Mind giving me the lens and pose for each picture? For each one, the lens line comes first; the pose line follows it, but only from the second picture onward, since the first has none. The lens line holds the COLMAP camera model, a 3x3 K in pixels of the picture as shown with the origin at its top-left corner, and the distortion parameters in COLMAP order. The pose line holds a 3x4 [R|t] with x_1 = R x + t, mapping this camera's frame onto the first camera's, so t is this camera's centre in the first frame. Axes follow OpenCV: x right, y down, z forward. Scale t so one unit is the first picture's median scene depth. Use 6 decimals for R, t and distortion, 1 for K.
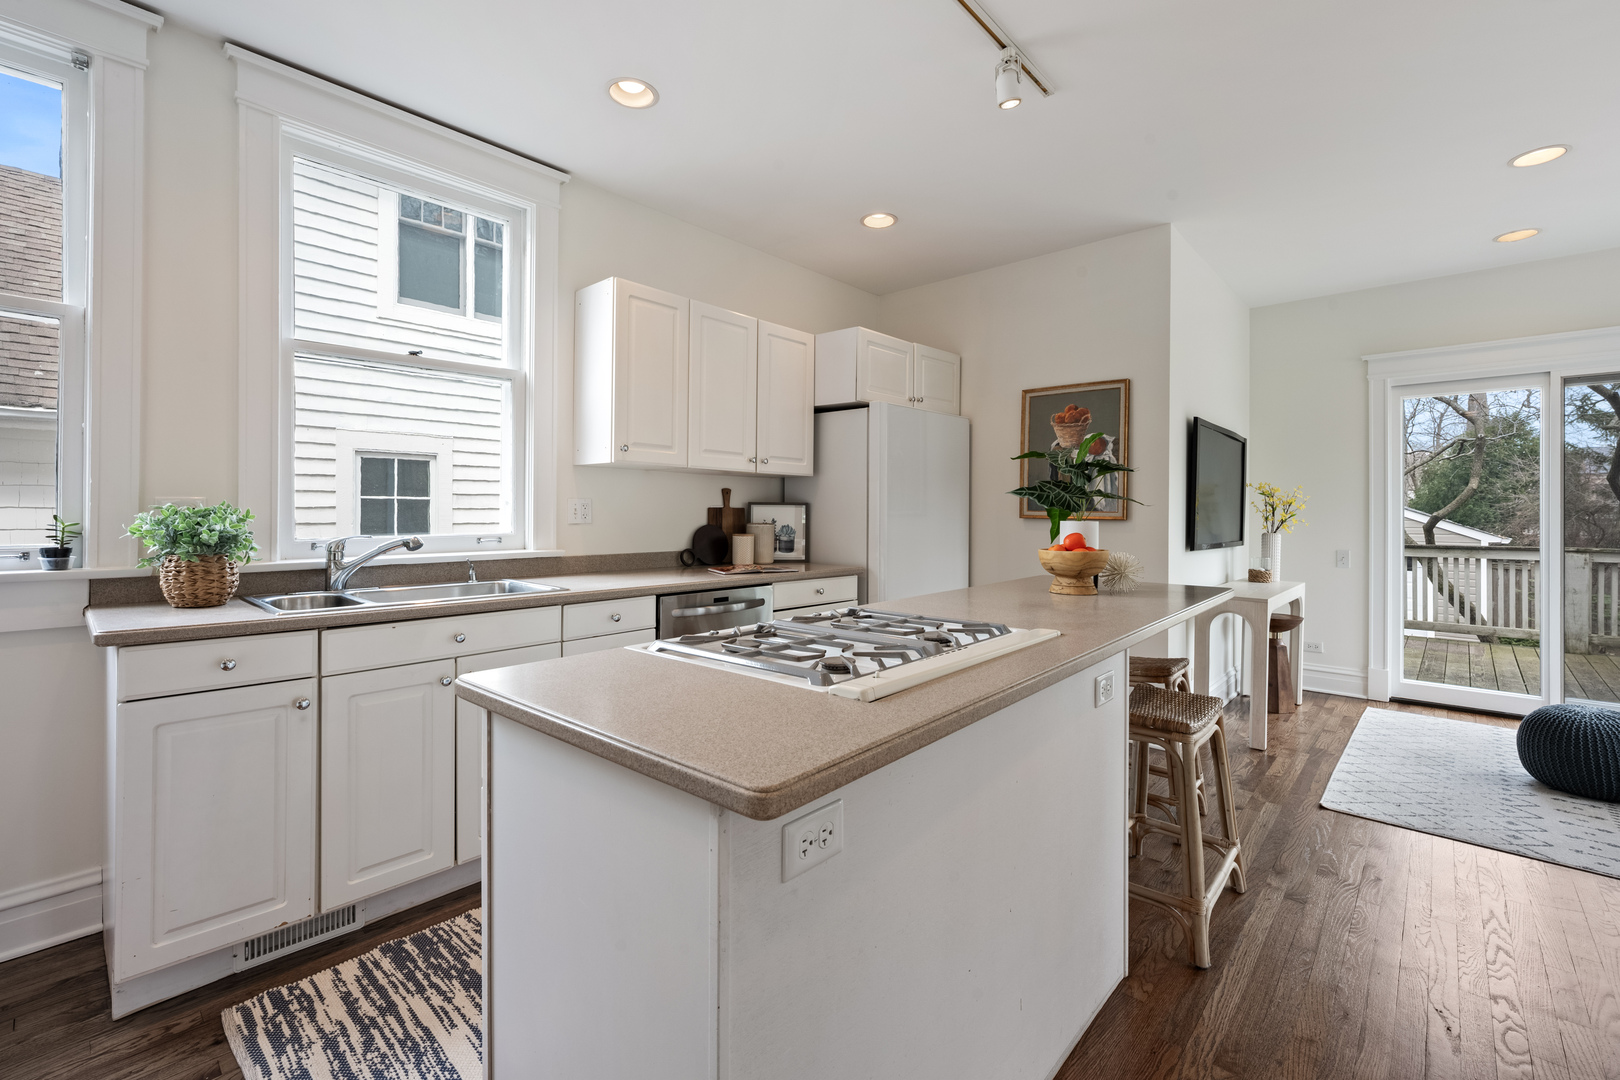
lens RADIAL K [[706.4, 0, 808.8], [0, 706.4, 501.1], [0, 0, 1]] dist [0.000395, -0.000236]
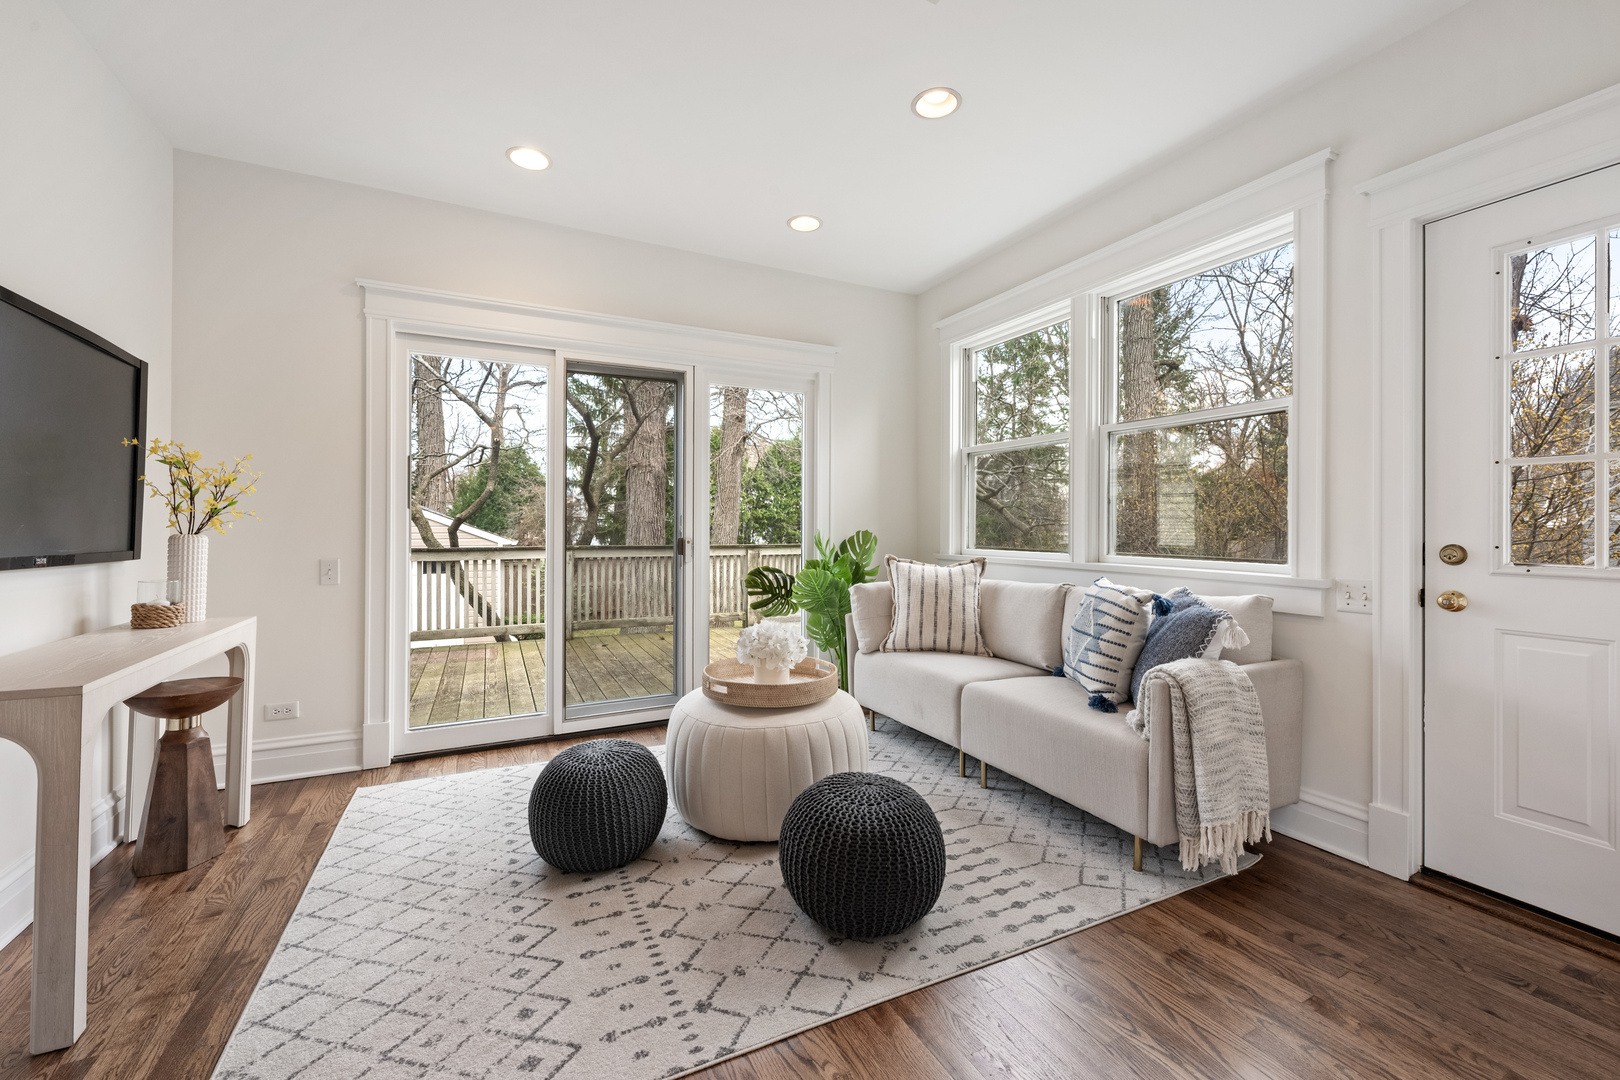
lens RADIAL K [[679.7, 0, 816.1], [0, 679.7, 533.6], [0, 0, 1]] dist [0.000549, -0.000065]
pose [[0.365114, -0.013785, 0.930861, 0.327971], [-0.017492, 0.999612, 0.021664, 0.023398], [-0.930799, -0.024192, 0.364731, 0.337530]]
